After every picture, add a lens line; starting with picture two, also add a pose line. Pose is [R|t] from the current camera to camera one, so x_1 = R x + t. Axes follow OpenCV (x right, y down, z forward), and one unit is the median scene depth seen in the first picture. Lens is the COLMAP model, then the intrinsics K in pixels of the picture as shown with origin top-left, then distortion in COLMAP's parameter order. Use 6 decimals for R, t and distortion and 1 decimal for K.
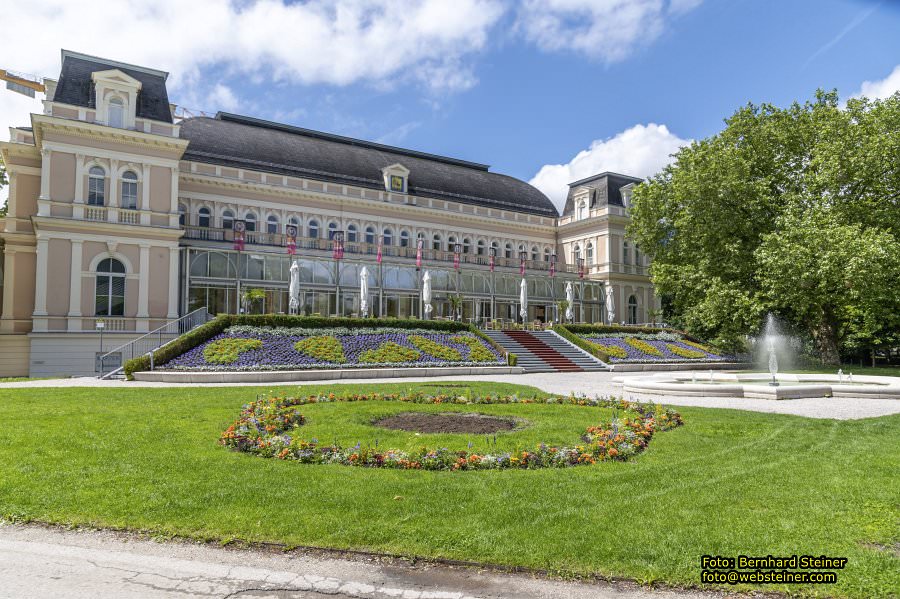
lens RADIAL K [[649.7, 0, 450.2], [0, 649.7, 305.9], [0, 0, 1]] dist [0.044762, 0.001119]
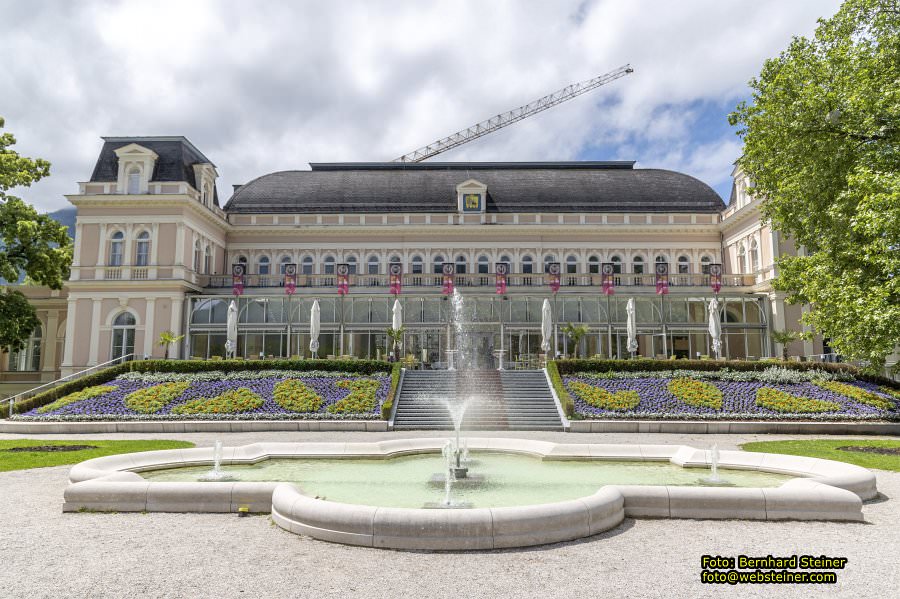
lens RADIAL K [[649.7, 0, 450.2], [0, 649.7, 305.9], [0, 0, 1]] dist [0.044762, 0.001119]
pose [[0.824756, -0.075474, -0.560429, 0.426751], [0.039471, 0.996320, -0.076088, 0.017072], [0.564109, 0.040633, 0.824700, 0.312245]]
